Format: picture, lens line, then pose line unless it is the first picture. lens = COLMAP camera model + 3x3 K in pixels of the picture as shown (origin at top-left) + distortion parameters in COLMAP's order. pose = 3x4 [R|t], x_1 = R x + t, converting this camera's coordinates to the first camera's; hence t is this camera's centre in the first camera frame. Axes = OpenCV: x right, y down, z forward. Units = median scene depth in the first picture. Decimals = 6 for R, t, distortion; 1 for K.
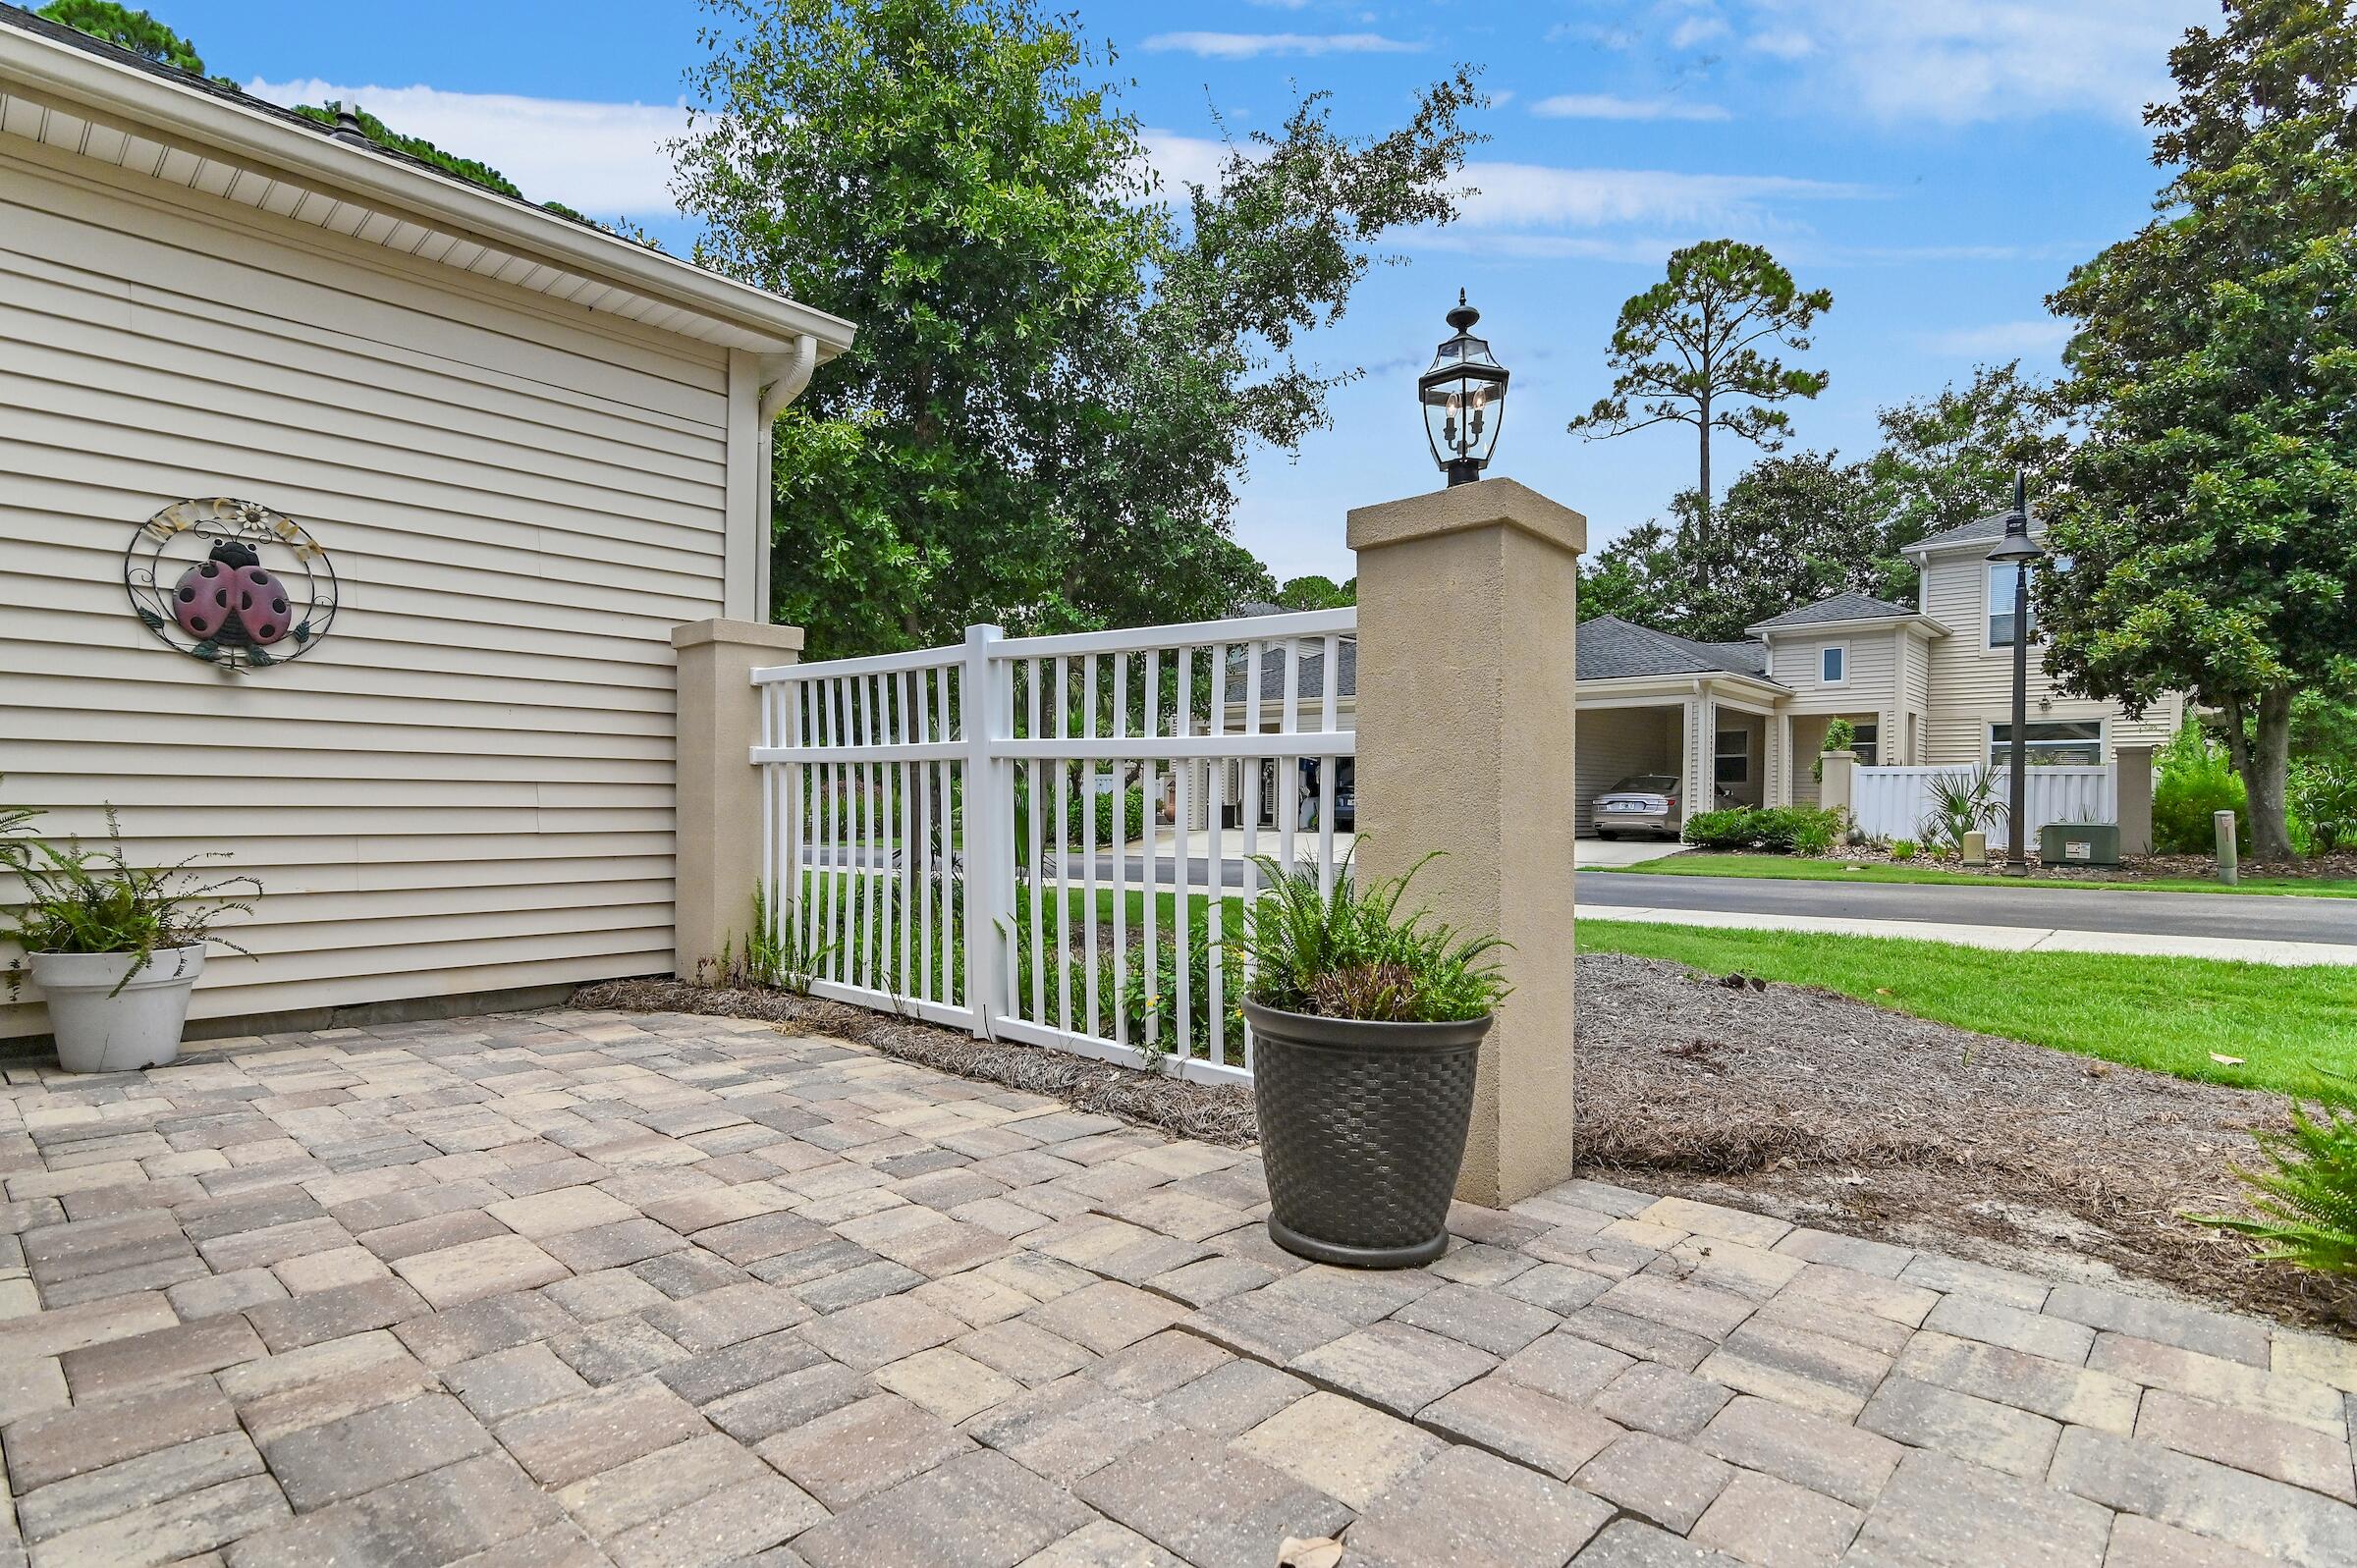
lens RADIAL K [[1192.9, 0, 1177.1], [0, 1192.9, 797.0], [0, 0, 1]] dist [-0.001577, -0.000899]
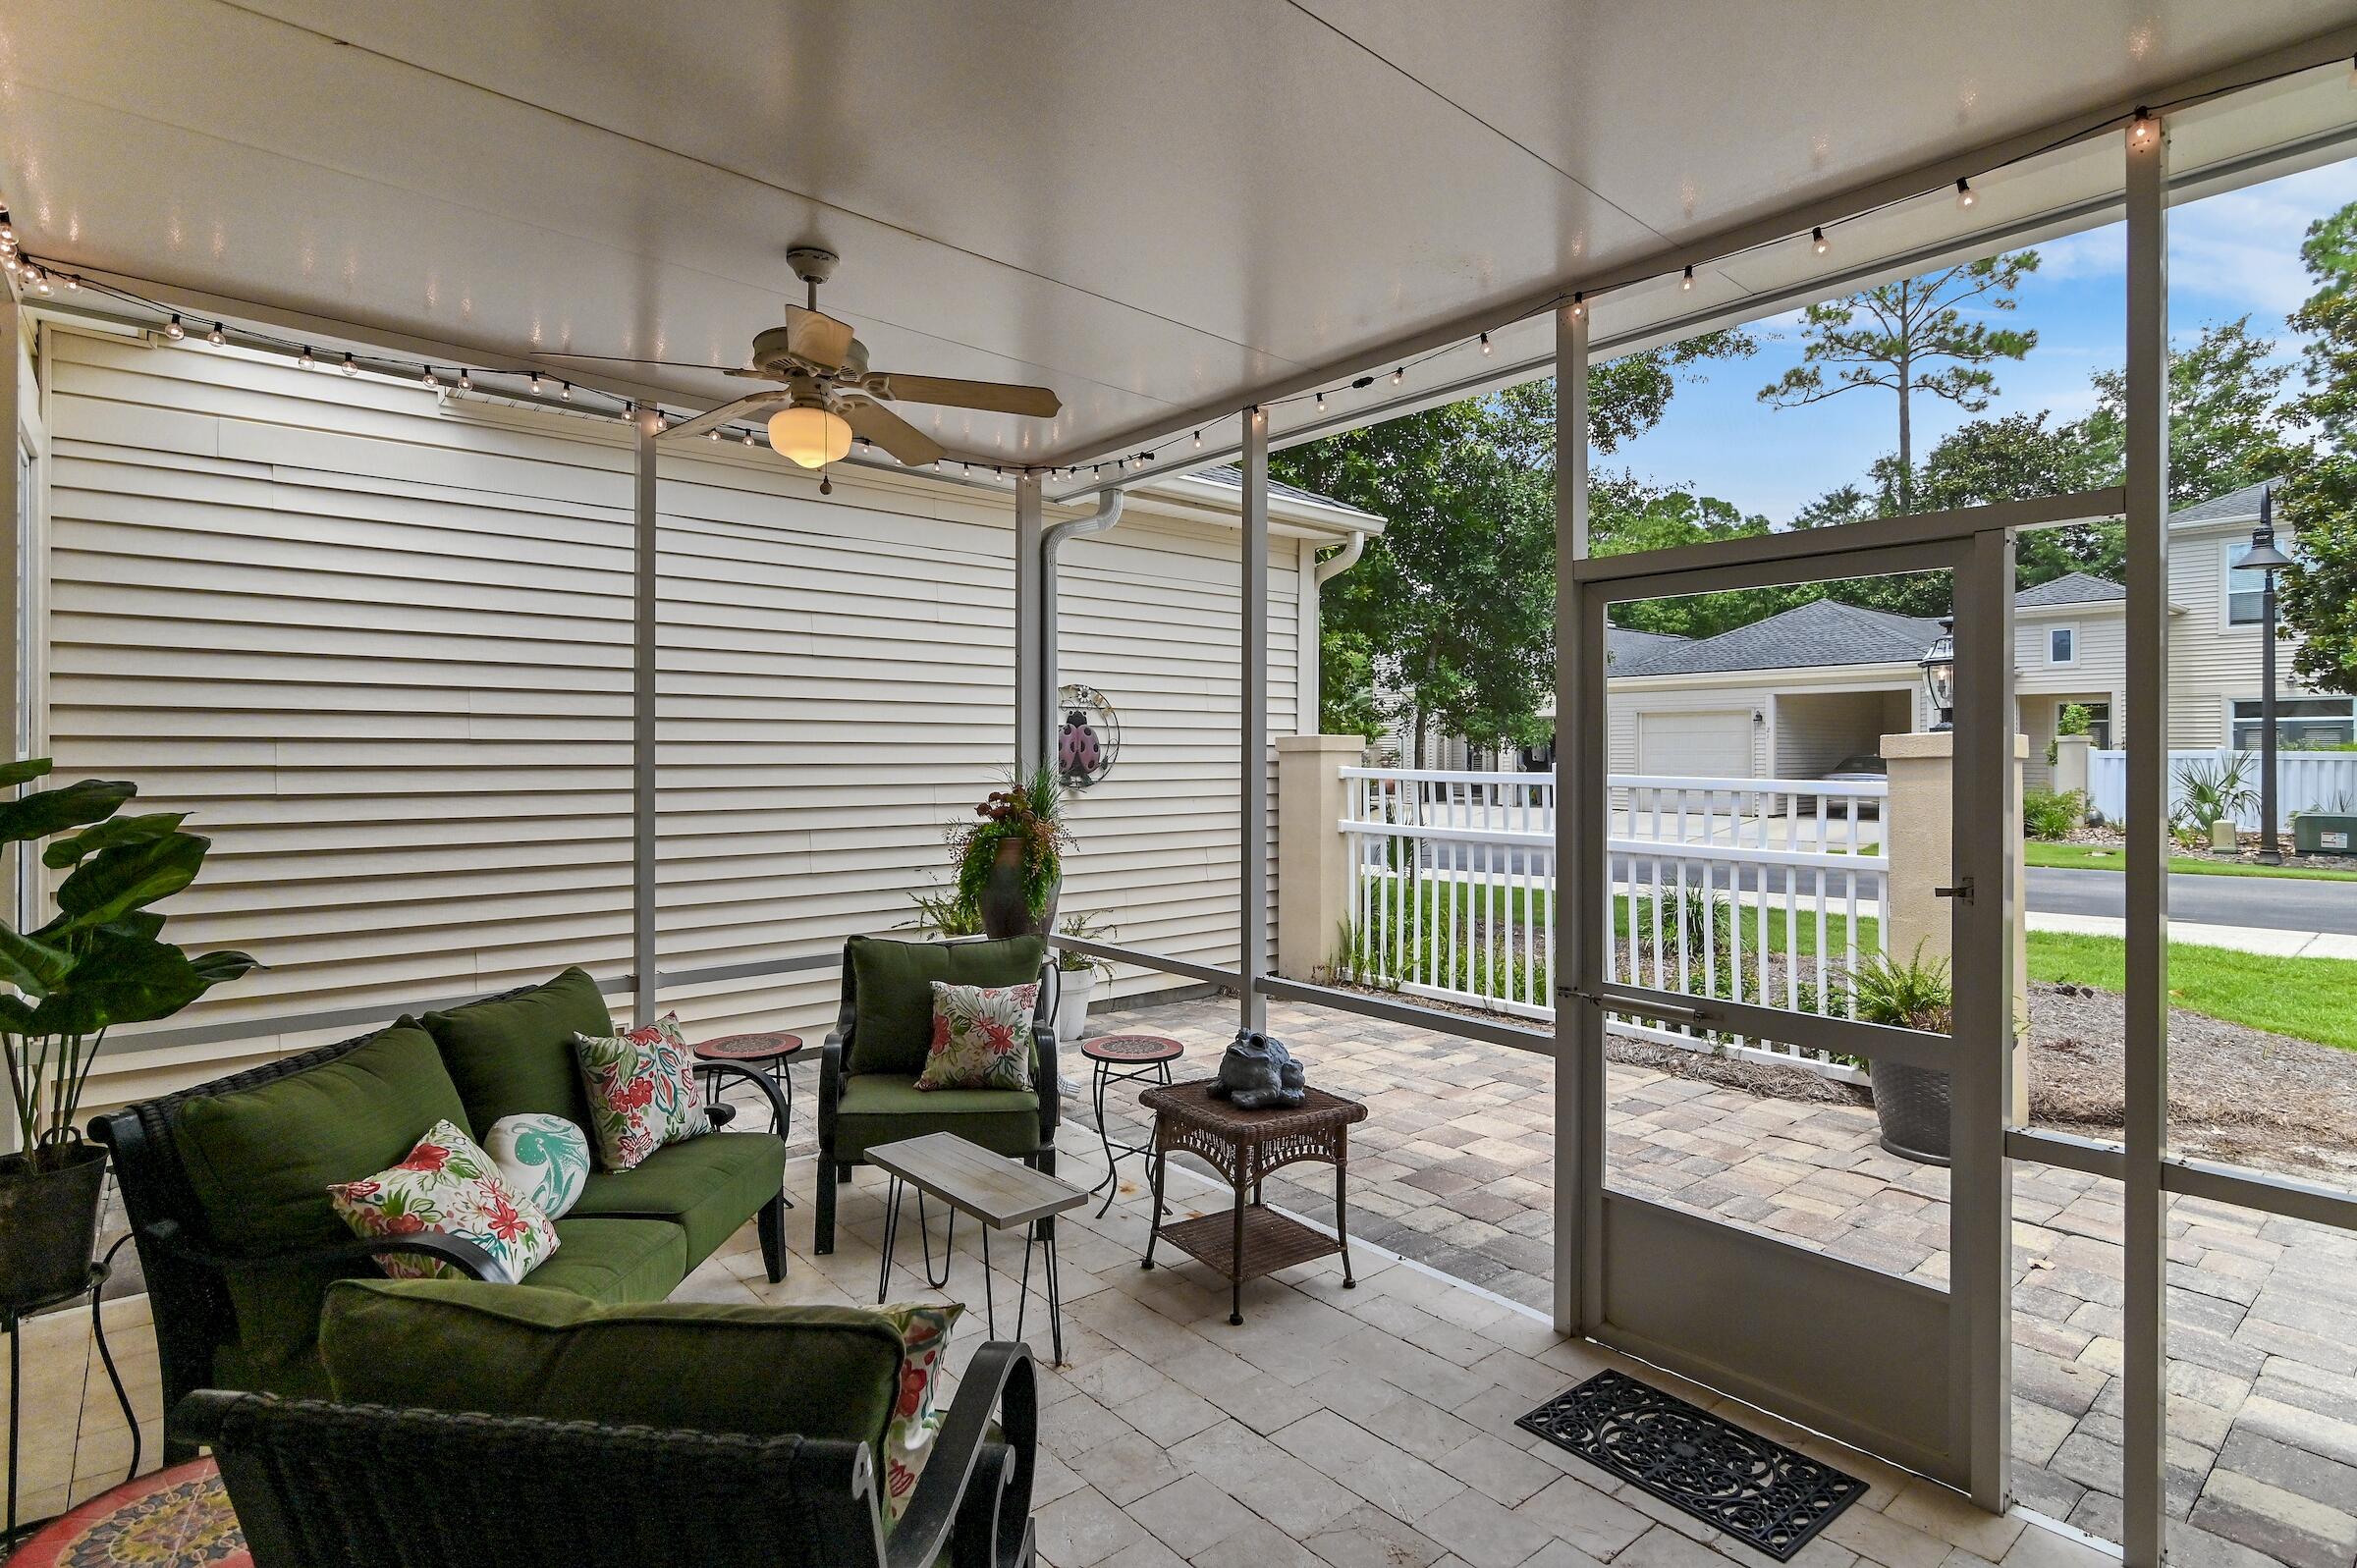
lens RADIAL K [[1170.6, 0, 1181.6], [0, 1170.6, 738.8], [0, 0, 1]] dist [-0.006275, 0.001015]
pose [[0.991723, -0.011212, -0.127906, -0.112637], [0.009723, 0.999878, -0.012263, -0.039147], [0.128028, 0.010918, 0.991710, -0.141042]]
